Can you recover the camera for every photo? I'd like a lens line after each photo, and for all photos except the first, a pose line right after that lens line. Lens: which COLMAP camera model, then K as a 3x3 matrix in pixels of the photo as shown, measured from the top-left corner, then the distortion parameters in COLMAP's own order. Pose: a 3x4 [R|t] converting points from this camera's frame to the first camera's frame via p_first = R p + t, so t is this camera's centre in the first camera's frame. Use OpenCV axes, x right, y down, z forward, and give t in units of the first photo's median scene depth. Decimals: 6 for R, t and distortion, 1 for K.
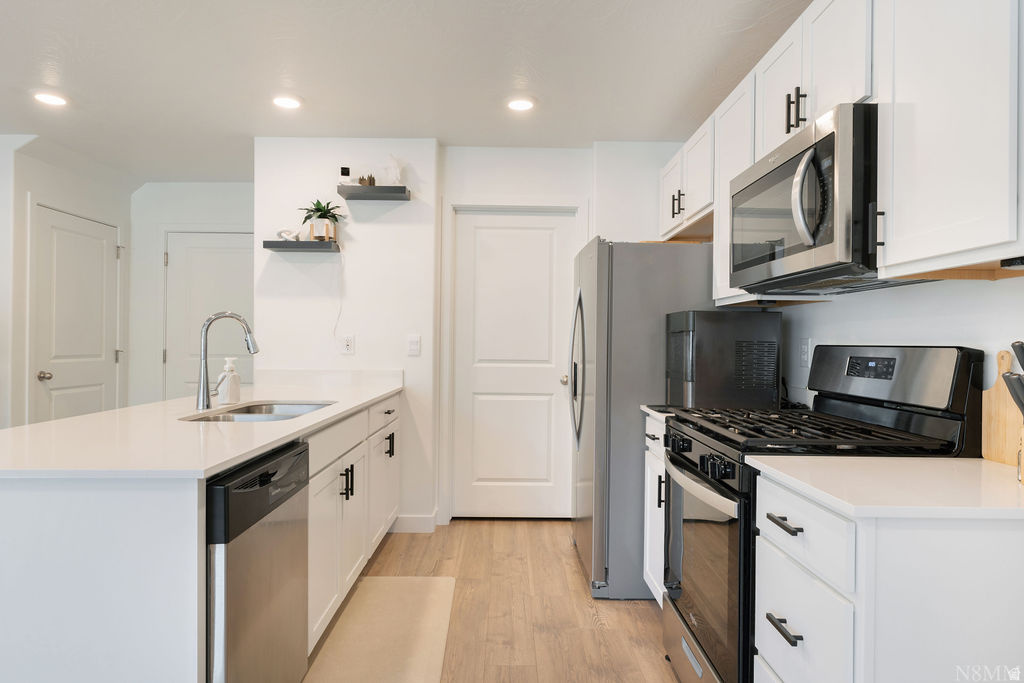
lens RADIAL K [[606.0, 0, 512.0], [0, 606.0, 341.5], [0, 0, 1]] dist [0.018489, 0.000035]
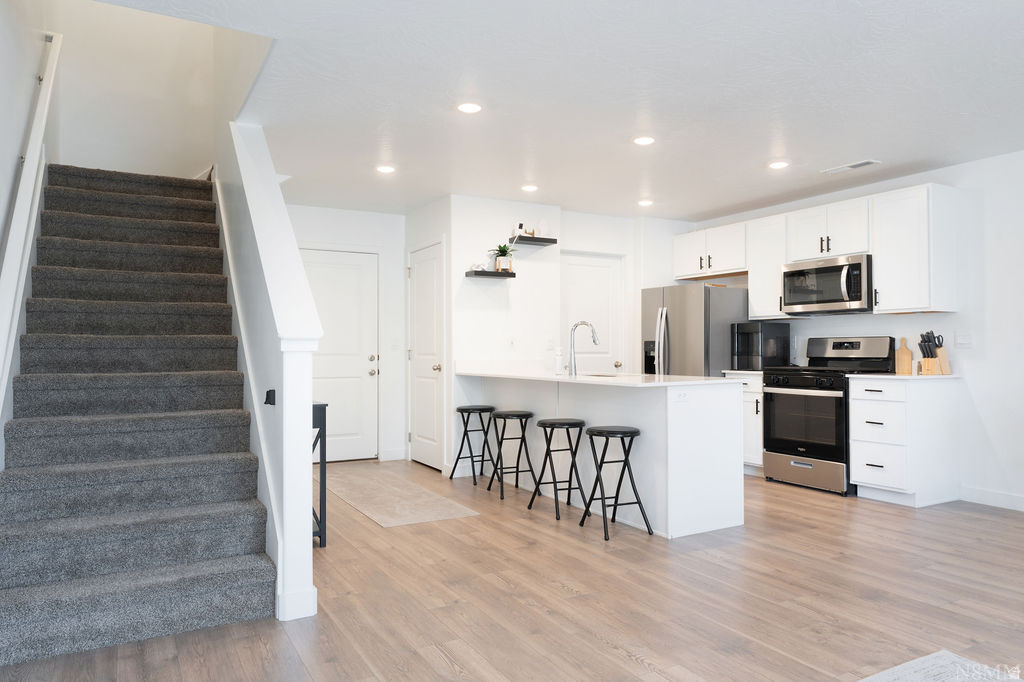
lens RADIAL K [[693.5, 0, 512.0], [0, 693.5, 341.0], [0, 0, 1]] dist [0.002465, -0.001390]
pose [[0.878072, -0.004835, 0.478504, -1.530404], [0.010977, 0.999889, -0.010040, 0.027401], [-0.478403, 0.014069, 0.878028, -0.669002]]
